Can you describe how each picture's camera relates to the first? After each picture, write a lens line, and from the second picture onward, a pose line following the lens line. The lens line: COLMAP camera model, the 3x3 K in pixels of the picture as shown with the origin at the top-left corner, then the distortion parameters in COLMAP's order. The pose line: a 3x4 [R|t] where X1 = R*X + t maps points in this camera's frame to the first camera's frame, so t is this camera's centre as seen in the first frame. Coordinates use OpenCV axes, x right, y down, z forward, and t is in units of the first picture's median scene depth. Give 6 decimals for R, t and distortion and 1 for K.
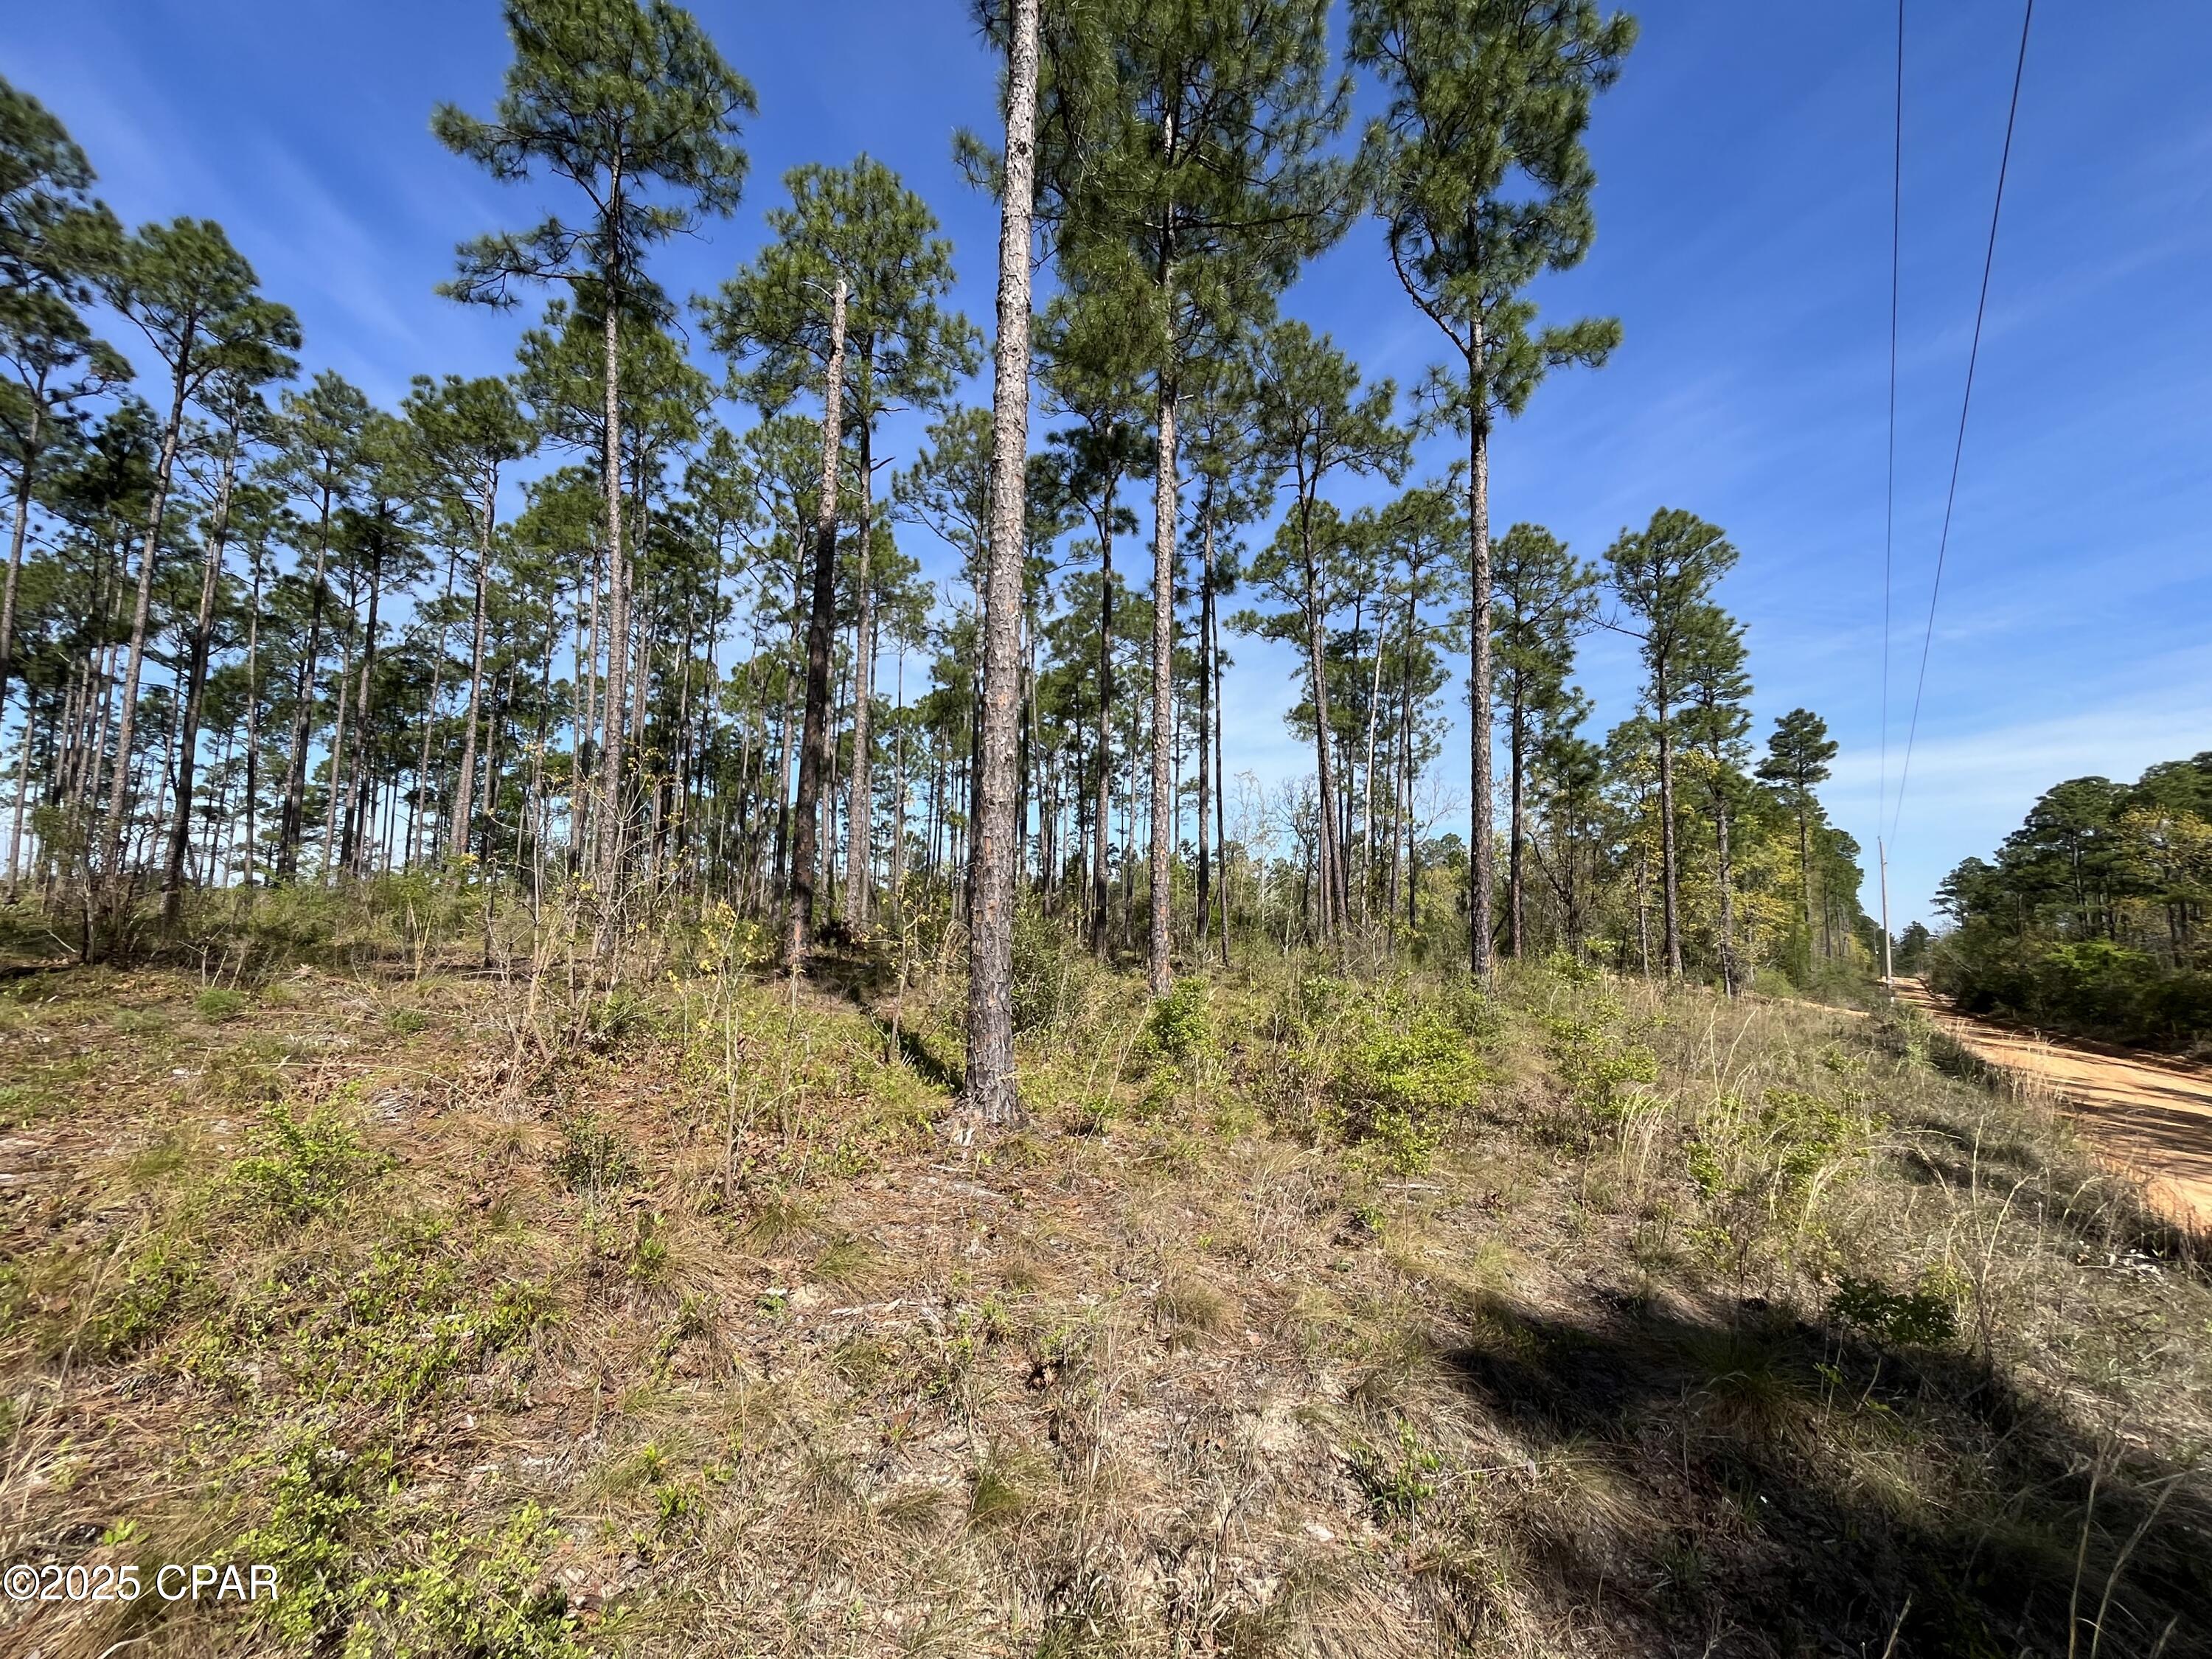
lens RADIAL K [[895.9, 0, 1102.7], [0, 895.9, 826.1], [0, 0, 1]] dist [-0.003616, -0.000237]
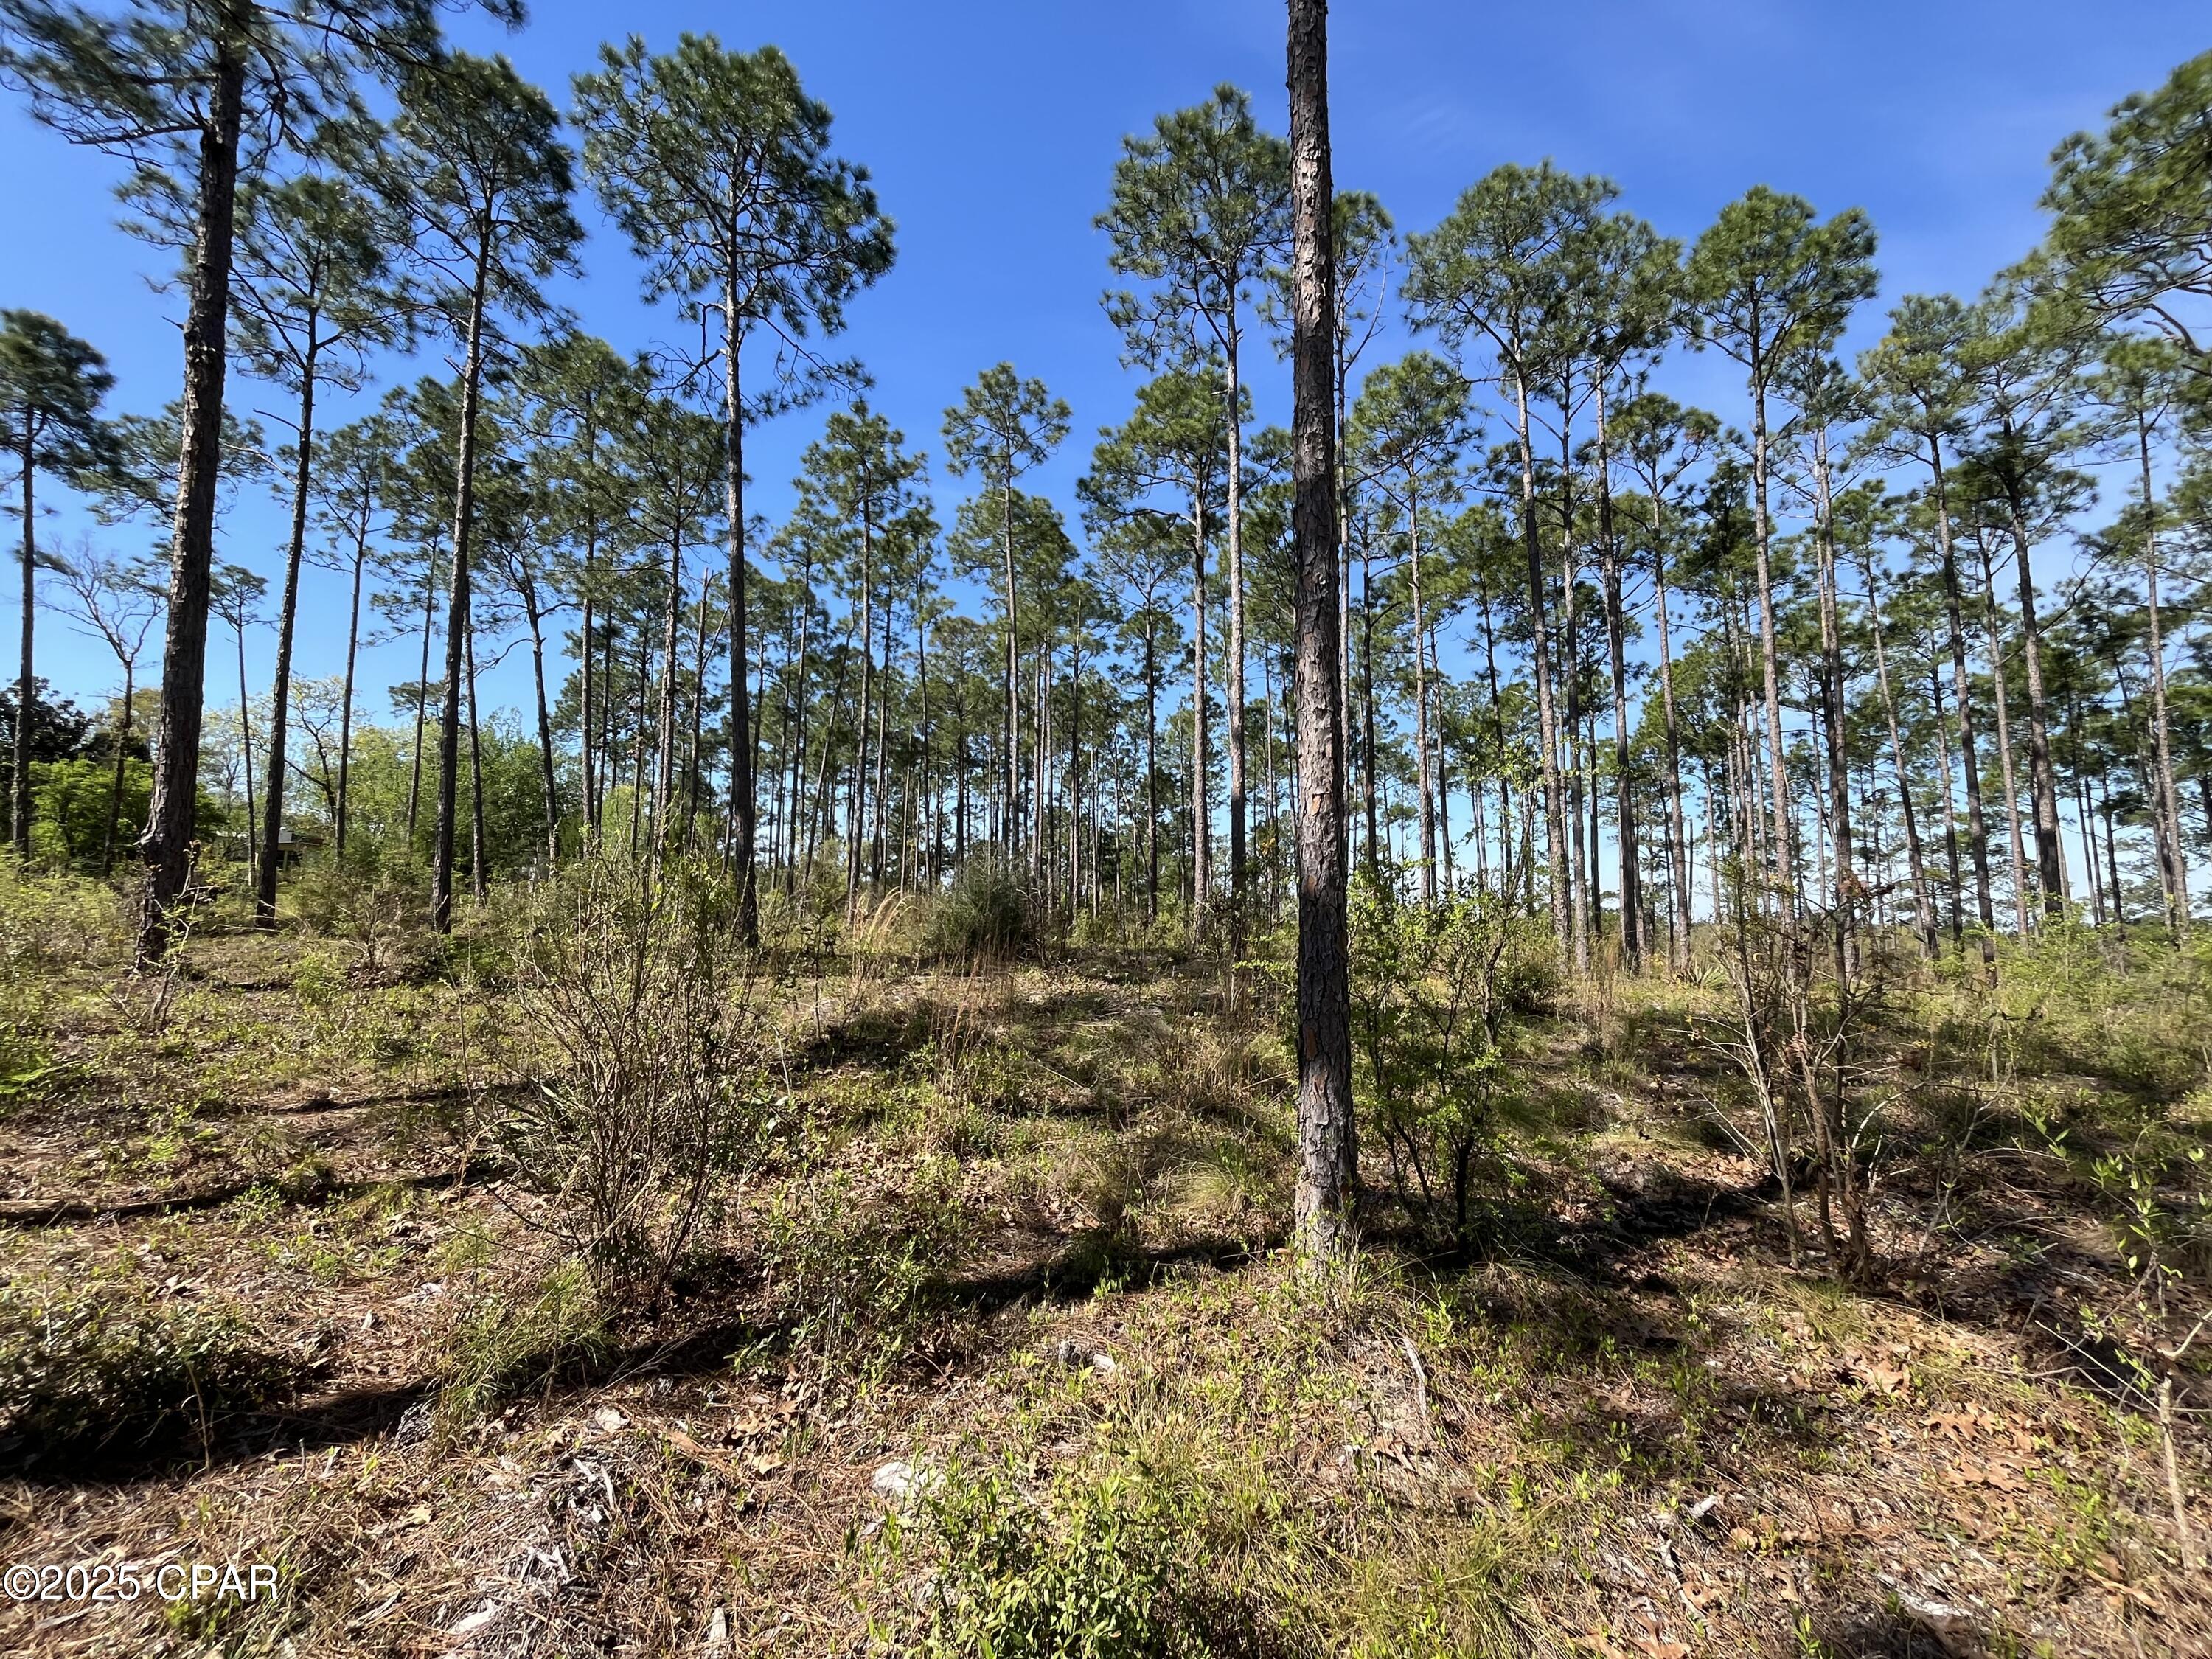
lens RADIAL K [[895.9, 0, 1109.5], [0, 895.9, 824.2], [0, 0, 1]] dist [-0.003616, -0.000237]
pose [[0.082384, -0.127991, -0.988348, -0.251729], [0.088184, 0.988765, -0.120694, -0.006611], [0.992692, -0.077213, 0.092745, 0.230372]]
